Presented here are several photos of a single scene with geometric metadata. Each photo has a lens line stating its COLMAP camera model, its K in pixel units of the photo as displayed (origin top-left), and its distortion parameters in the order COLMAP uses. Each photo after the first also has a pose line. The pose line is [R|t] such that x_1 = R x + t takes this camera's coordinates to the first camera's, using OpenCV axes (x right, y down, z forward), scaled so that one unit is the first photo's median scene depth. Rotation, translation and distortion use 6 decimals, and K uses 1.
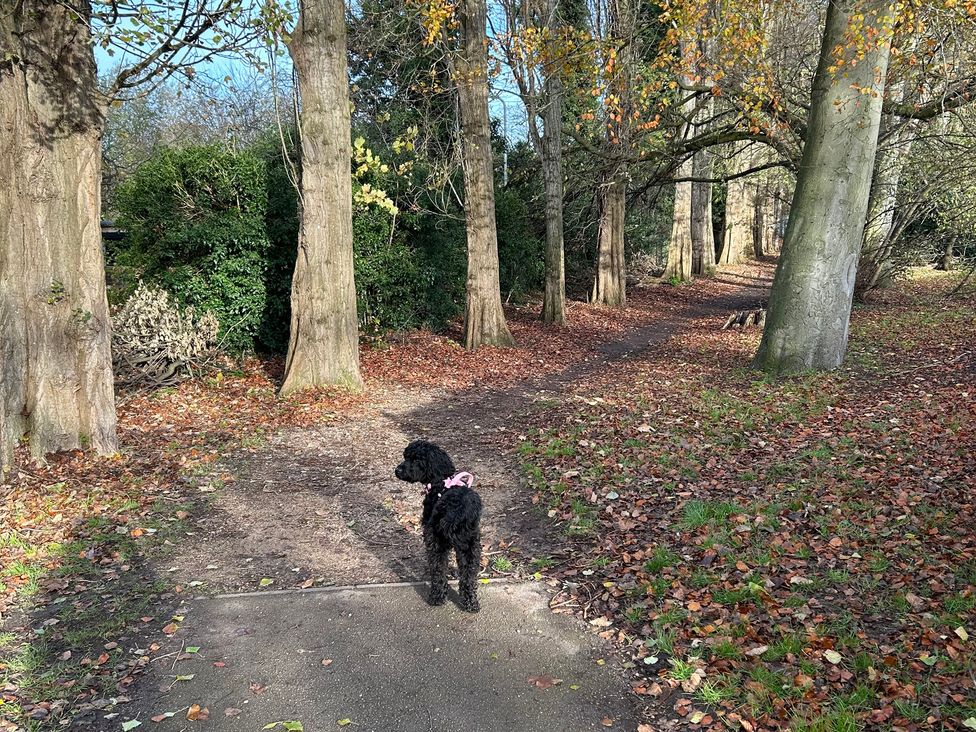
lens RADIAL K [[975.8, 0, 487.8], [0, 975.8, 370.8], [0, 0, 1]] dist [0.164938, -0.431947]
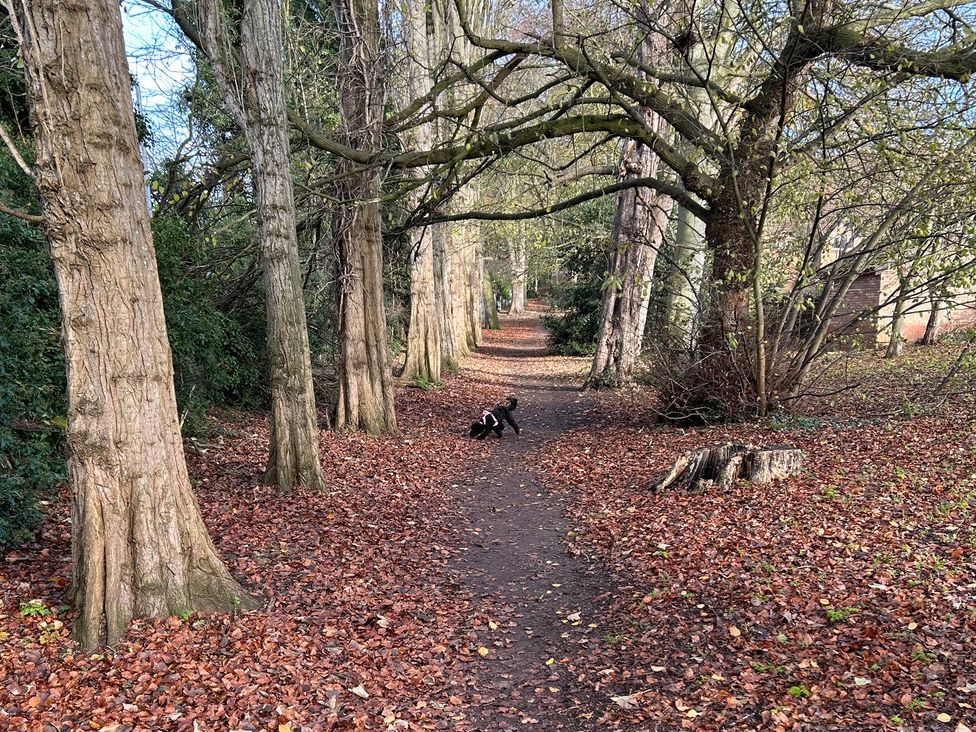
lens RADIAL K [[978.5, 0, 491.2], [0, 978.5, 520.6], [0, 0, 1]] dist [0.125725, -0.284796]
pose [[0.940023, -0.079868, 0.331629, -0.002228], [0.061778, 0.995987, 0.064756, -0.067562], [-0.335470, -0.040385, 0.941185, 0.612005]]
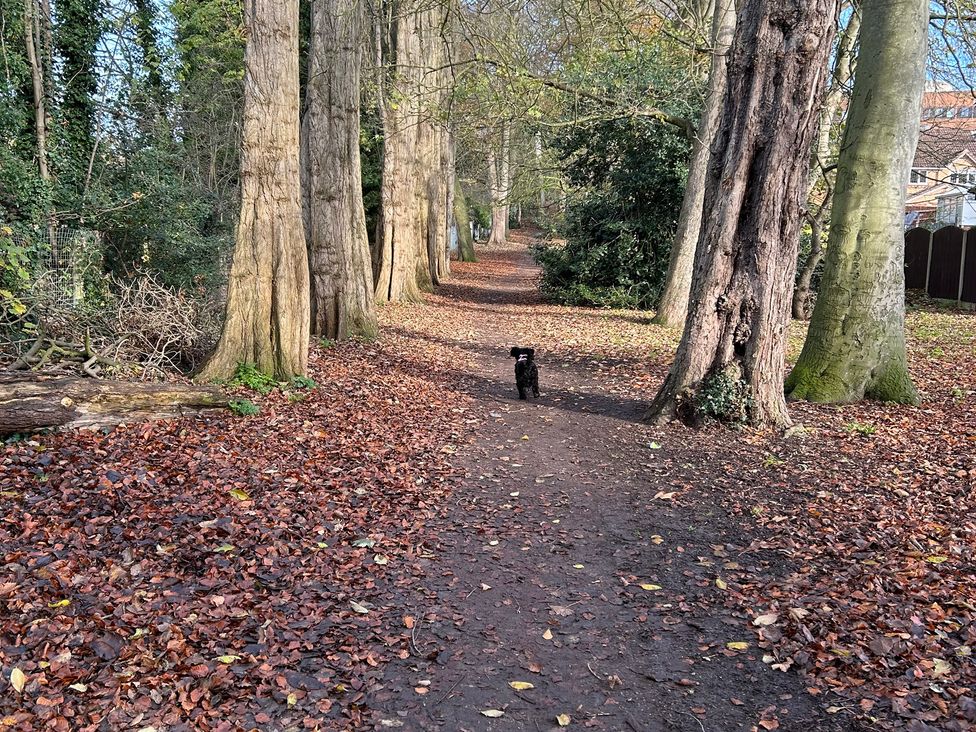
lens RADIAL K [[975.8, 0, 487.8], [0, 975.8, 370.8], [0, 0, 1]] dist [0.164938, -0.431947]
pose [[0.934569, -0.023349, 0.355015, 0.286472], [0.030803, 0.999407, -0.015359, -0.165367], [-0.354446, 0.025290, 0.934734, 1.326790]]
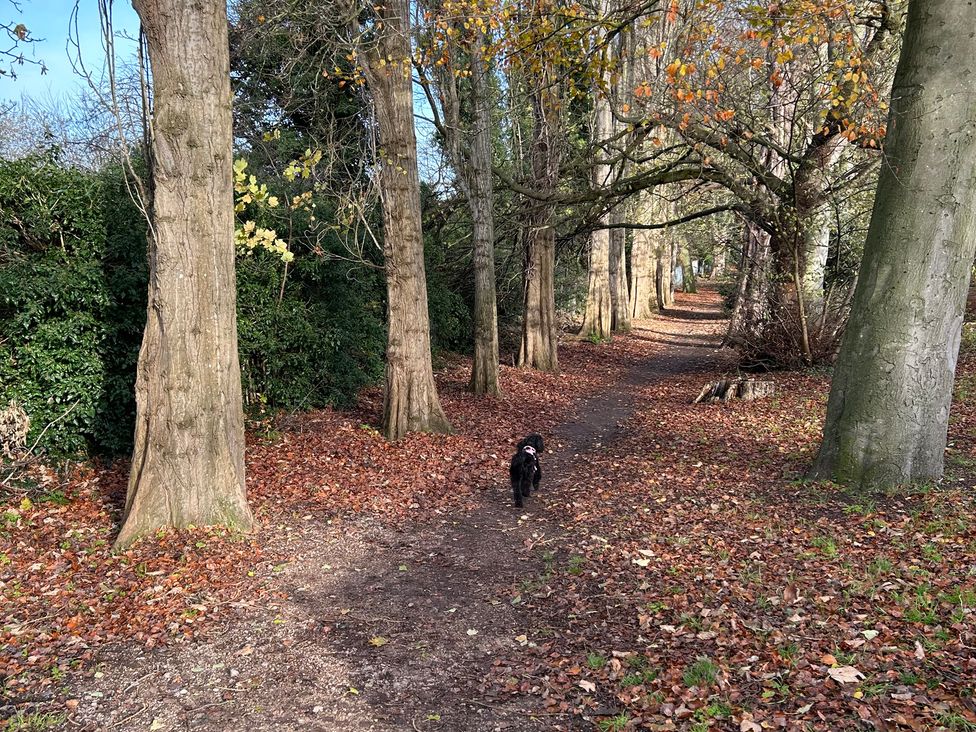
lens RADIAL K [[975.8, 0, 487.8], [0, 975.8, 370.8], [0, 0, 1]] dist [0.164938, -0.431947]
pose [[0.992244, -0.009897, 0.123908, -0.035868], [0.016321, 0.998568, -0.050945, -0.032039], [-0.123227, 0.052572, 0.990985, 0.224818]]
